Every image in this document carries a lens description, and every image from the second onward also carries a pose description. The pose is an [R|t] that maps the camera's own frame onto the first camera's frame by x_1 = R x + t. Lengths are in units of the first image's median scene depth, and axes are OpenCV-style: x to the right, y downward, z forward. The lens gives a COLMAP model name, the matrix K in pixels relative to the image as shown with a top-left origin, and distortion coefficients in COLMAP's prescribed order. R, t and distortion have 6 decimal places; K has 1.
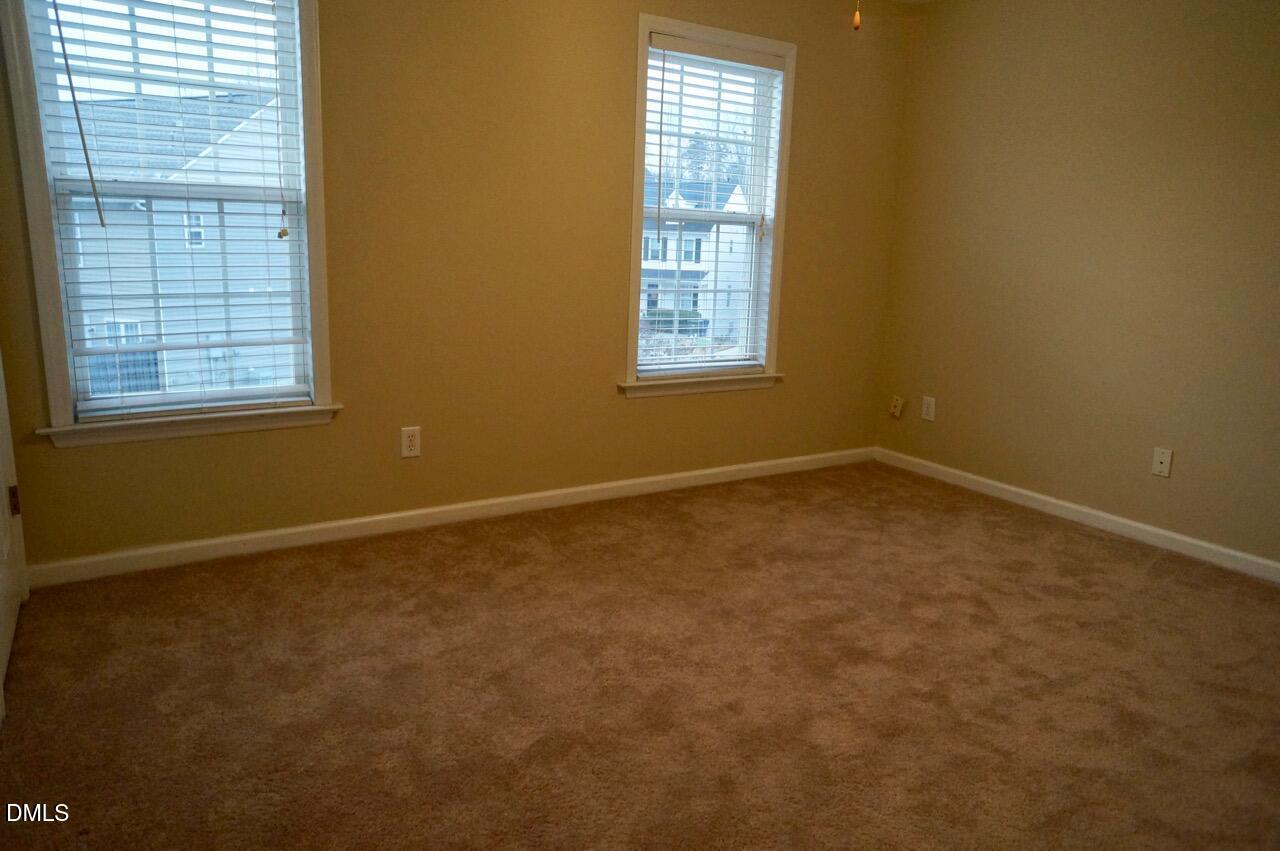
lens RADIAL K [[872.4, 0, 643.6], [0, 872.4, 423.9], [0, 0, 1]] dist [-0.035595, 0.044258]
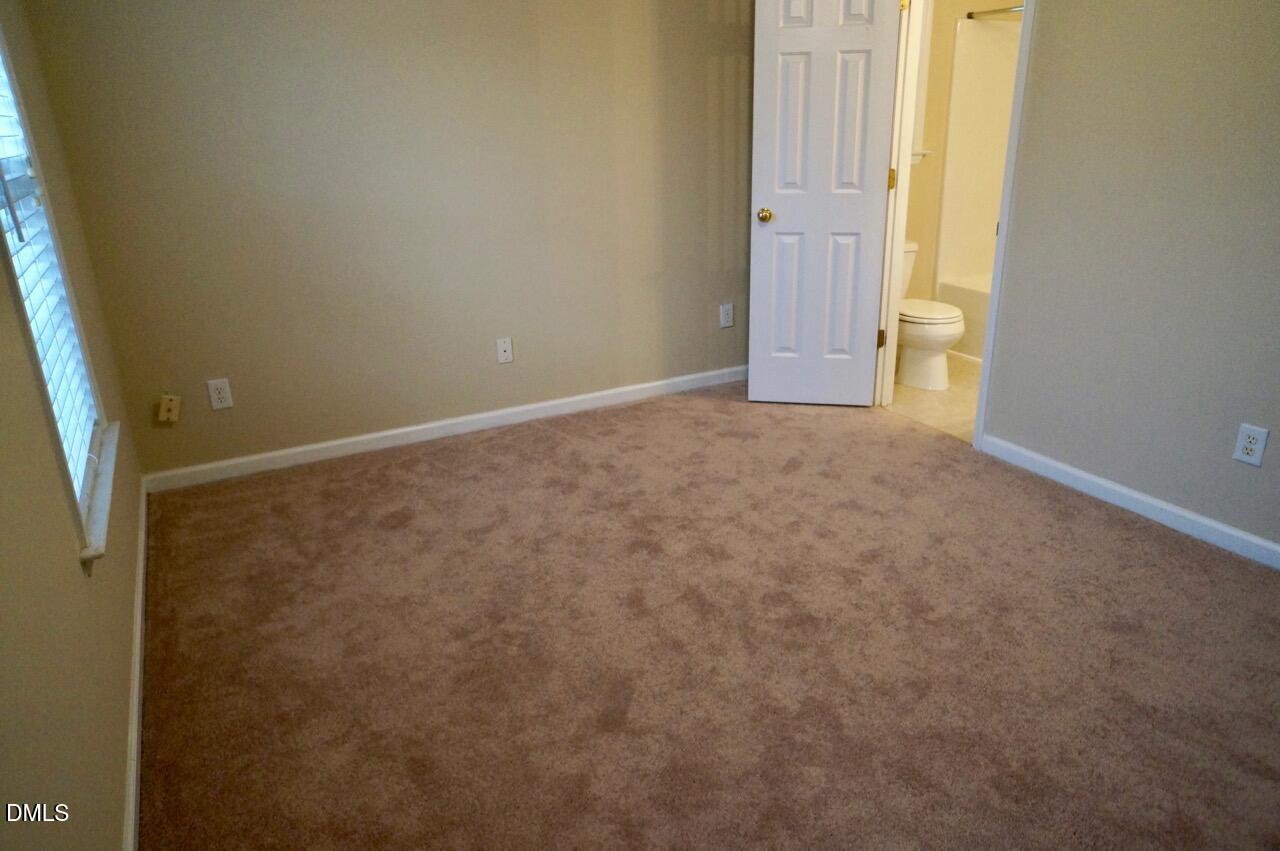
lens RADIAL K [[872.4, 0, 645.0], [0, 872.4, 424.2], [0, 0, 1]] dist [-0.035595, 0.044258]
pose [[0.070529, -0.383314, 0.920921, -0.417218], [0.226074, 0.905339, 0.359515, -0.214641], [-0.971553, 0.182840, 0.150510, 0.625682]]
